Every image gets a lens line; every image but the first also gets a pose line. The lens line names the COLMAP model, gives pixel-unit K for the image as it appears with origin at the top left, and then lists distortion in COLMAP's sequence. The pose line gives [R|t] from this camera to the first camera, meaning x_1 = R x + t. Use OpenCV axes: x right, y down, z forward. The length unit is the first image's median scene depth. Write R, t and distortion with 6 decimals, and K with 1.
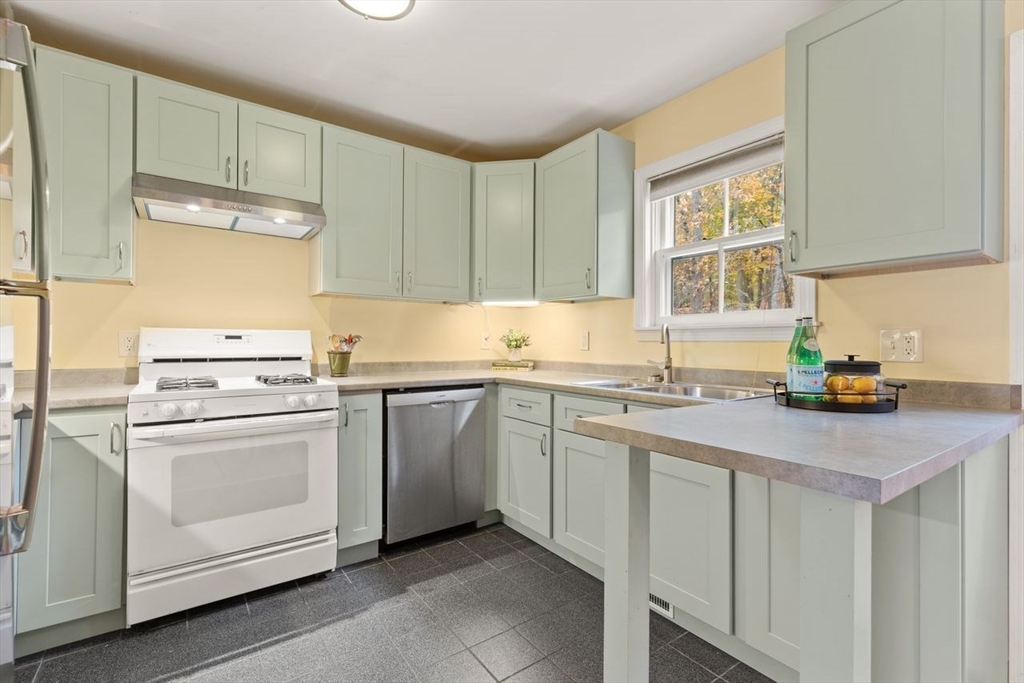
lens RADIAL K [[459.3, 0, 512.5], [0, 459.3, 343.1], [0, 0, 1]] dist [0.005322, -0.001136]
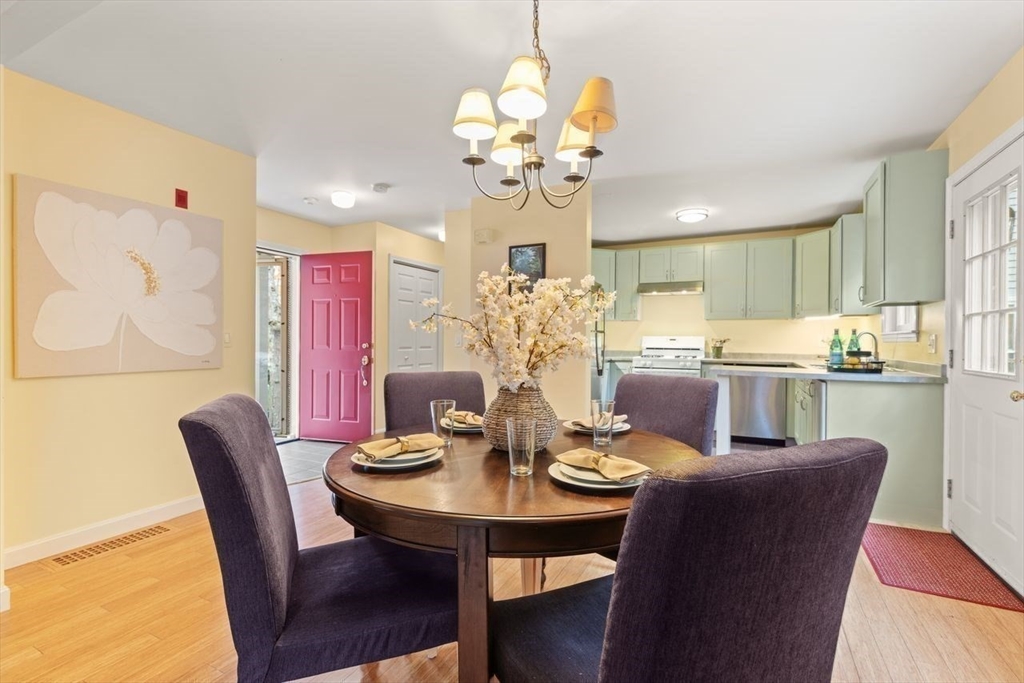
lens RADIAL K [[459.3, 0, 508.1], [0, 459.3, 344.9], [0, 0, 1]] dist [0.005322, -0.001136]
pose [[0.452193, 0.007870, -0.891885, 1.209013], [-0.009048, 0.999950, 0.004237, 0.012271], [0.891874, 0.006154, 0.452242, -0.908728]]
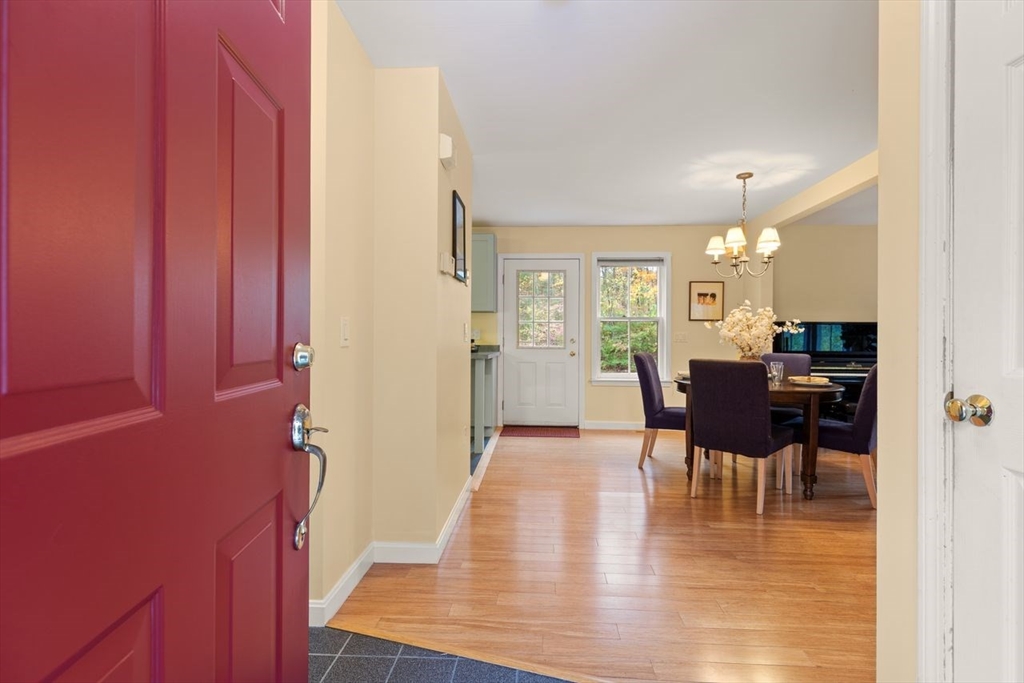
lens RADIAL K [[459.3, 0, 518.0], [0, 459.3, 332.6], [0, 0, 1]] dist [0.005322, -0.001136]
pose [[0.625171, 0.006746, 0.780459, -1.112366], [0.000031, 0.999962, -0.008668, 0.012359], [-0.780488, 0.005443, 0.625147, -0.939633]]
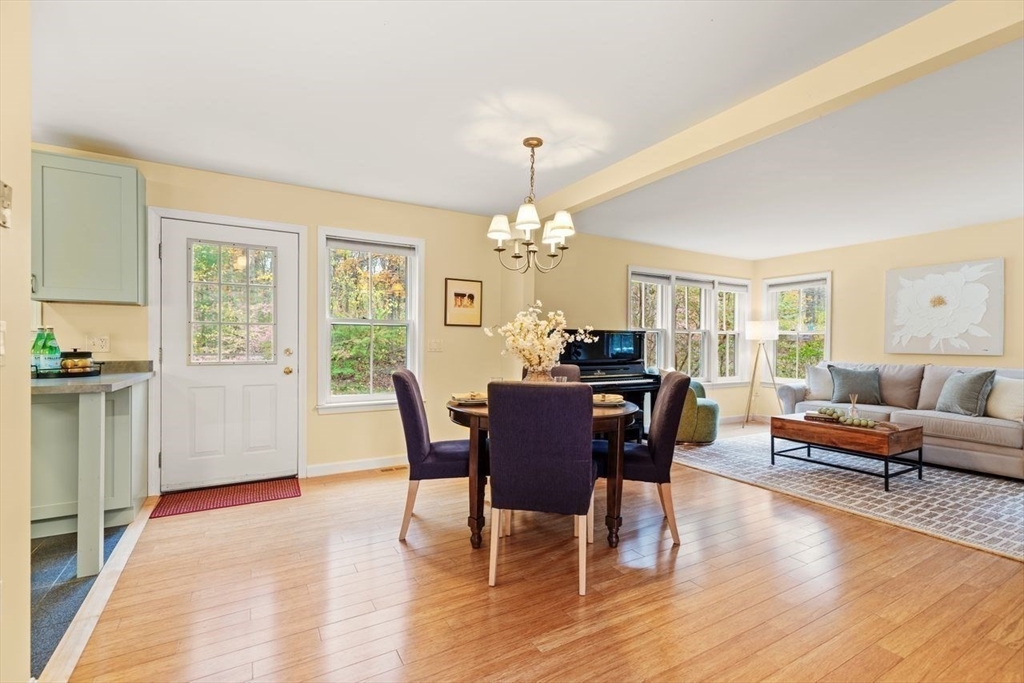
lens RADIAL K [[459.3, 0, 514.3], [0, 459.3, 344.8], [0, 0, 1]] dist [0.005322, -0.001136]
pose [[0.087205, -0.006132, 0.996172, -0.635400], [0.000346, 0.999981, 0.006126, -0.000664], [-0.996190, -0.000189, 0.087206, -0.615546]]
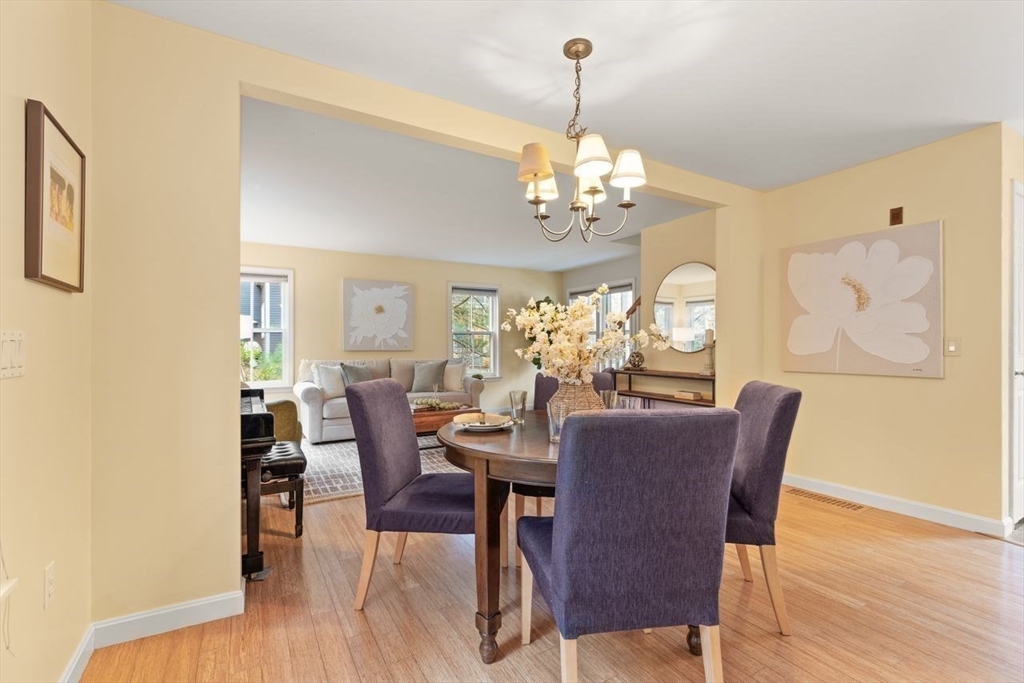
lens RADIAL K [[459.3, 0, 513.6], [0, 459.3, 347.3], [0, 0, 1]] dist [0.005322, -0.001136]
pose [[-0.996604, -0.005406, 0.082171, 0.676387], [-0.004200, 0.999881, 0.014846, -0.005871], [-0.082242, 0.014451, -0.996508, 0.315221]]
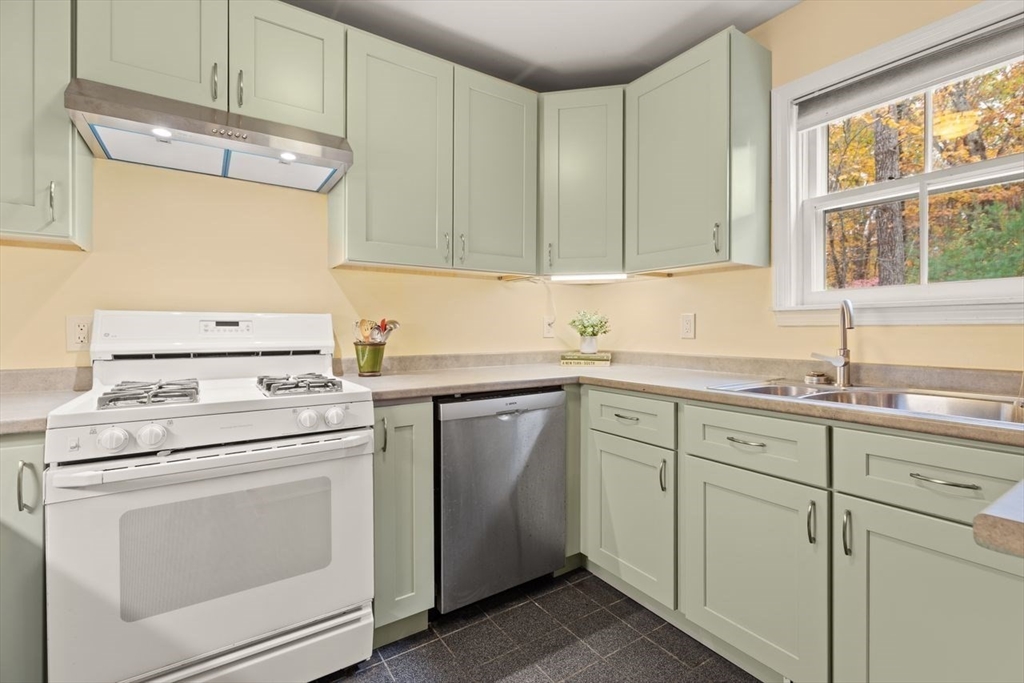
lens RADIAL K [[459.3, 0, 512.5], [0, 459.3, 332.2], [0, 0, 1]] dist [0.005322, -0.001136]
pose [[0.999483, -0.005131, -0.031755, -0.137549], [0.005288, 0.999974, 0.004848, -0.000395], [0.031729, -0.005014, 0.999484, 0.295659]]
